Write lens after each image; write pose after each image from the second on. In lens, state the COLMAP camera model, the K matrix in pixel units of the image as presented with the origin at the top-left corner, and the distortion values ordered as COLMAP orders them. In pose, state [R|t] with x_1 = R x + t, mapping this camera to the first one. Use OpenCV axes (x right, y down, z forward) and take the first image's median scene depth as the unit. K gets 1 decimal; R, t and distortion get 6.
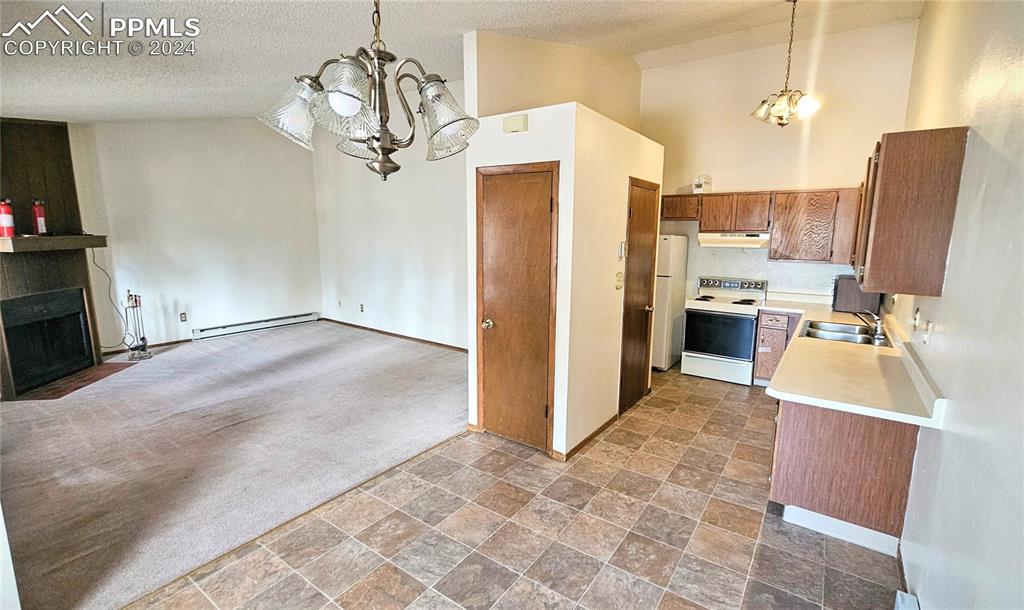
lens RADIAL K [[444.1, 0, 535.2], [0, 444.1, 304.6], [0, 0, 1]] dist [0.000877, 0.000850]
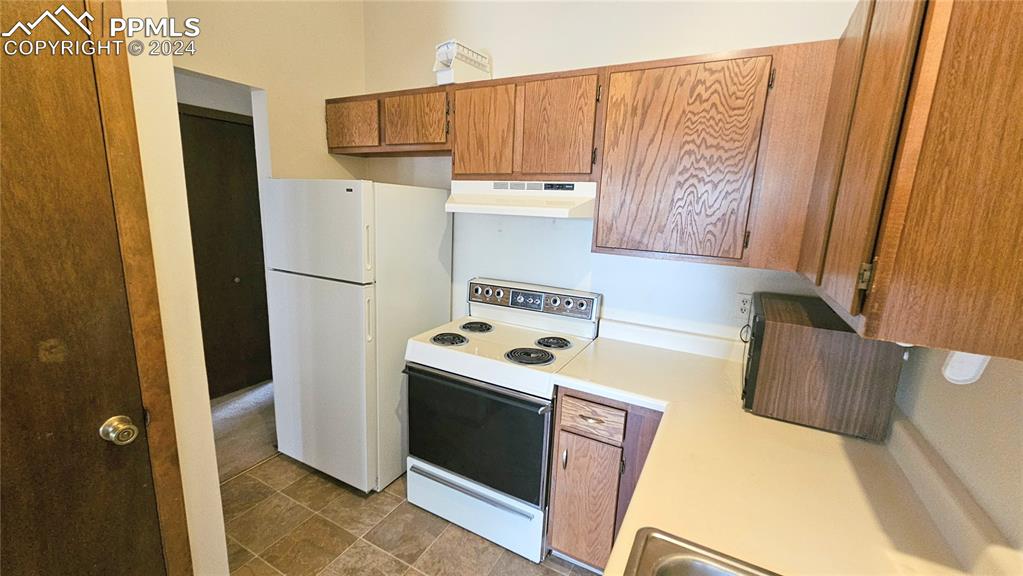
lens RADIAL K [[419.3, 0, 507.8], [0, 419.3, 288.6], [0, 0, 1]] dist [0.000516, 0.000753]
pose [[0.994872, 0.011863, 0.100439, 0.398699], [-0.015932, 0.999080, 0.039806, -0.077016], [-0.099875, -0.041202, 0.994147, 0.614782]]
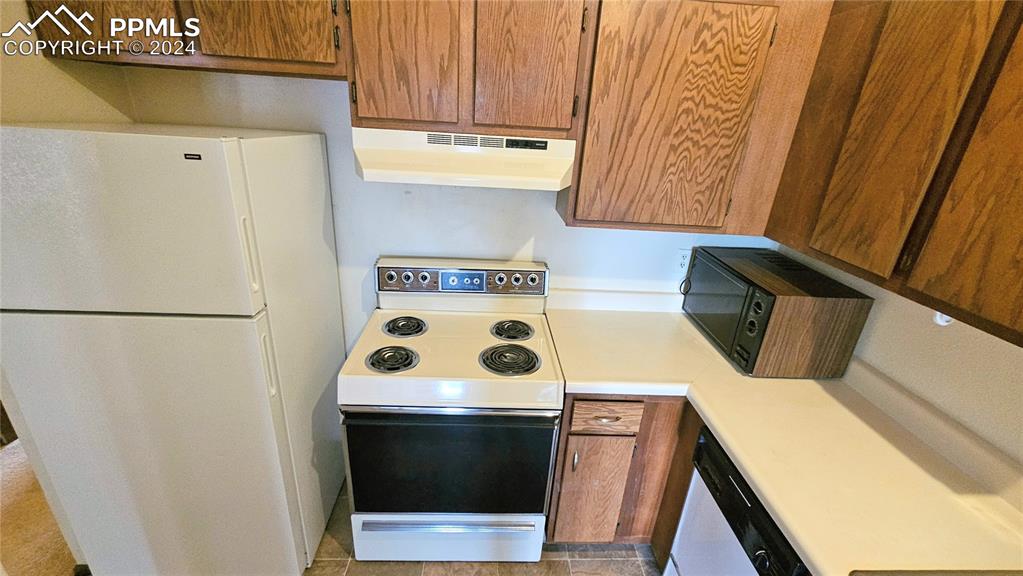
lens RADIAL K [[419.3, 0, 502.7], [0, 419.3, 287.2], [0, 0, 1]] dist [0.000516, 0.000753]
pose [[0.805389, -0.186371, 0.562685, 0.289005], [0.044916, 0.965744, 0.255581, -0.132299], [-0.591042, -0.180569, 0.786170, 0.749659]]
